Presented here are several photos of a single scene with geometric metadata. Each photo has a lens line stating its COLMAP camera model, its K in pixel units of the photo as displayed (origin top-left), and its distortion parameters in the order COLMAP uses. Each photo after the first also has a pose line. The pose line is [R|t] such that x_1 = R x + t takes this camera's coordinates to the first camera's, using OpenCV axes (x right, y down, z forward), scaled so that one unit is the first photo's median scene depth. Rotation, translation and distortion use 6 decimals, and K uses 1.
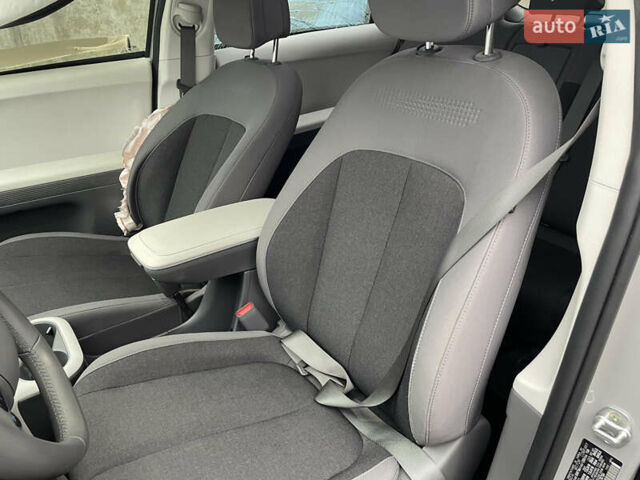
lens RADIAL K [[483.0, 0, 318.6], [0, 483.0, 238.3], [0, 0, 1]] dist [0.091392, -0.114416]
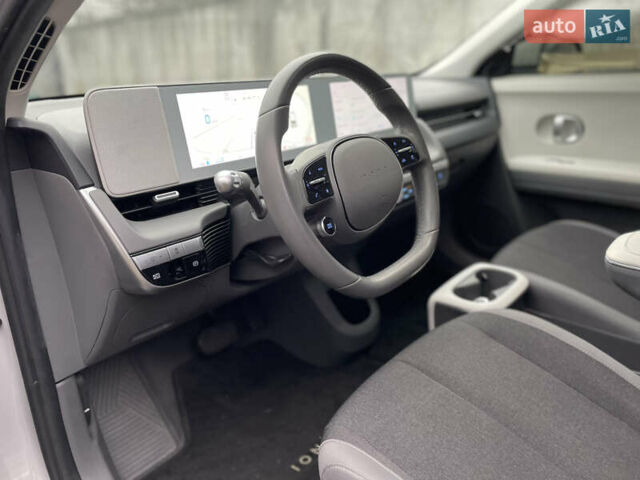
lens RADIAL K [[483.0, 0, 318.6], [0, 483.0, 238.3], [0, 0, 1]] dist [0.091392, -0.114416]
pose [[0.232099, 0.330296, -0.914896, 0.195519], [-0.428789, 0.879001, 0.208558, 0.044536], [0.873081, 0.343891, 0.345643, 0.175978]]
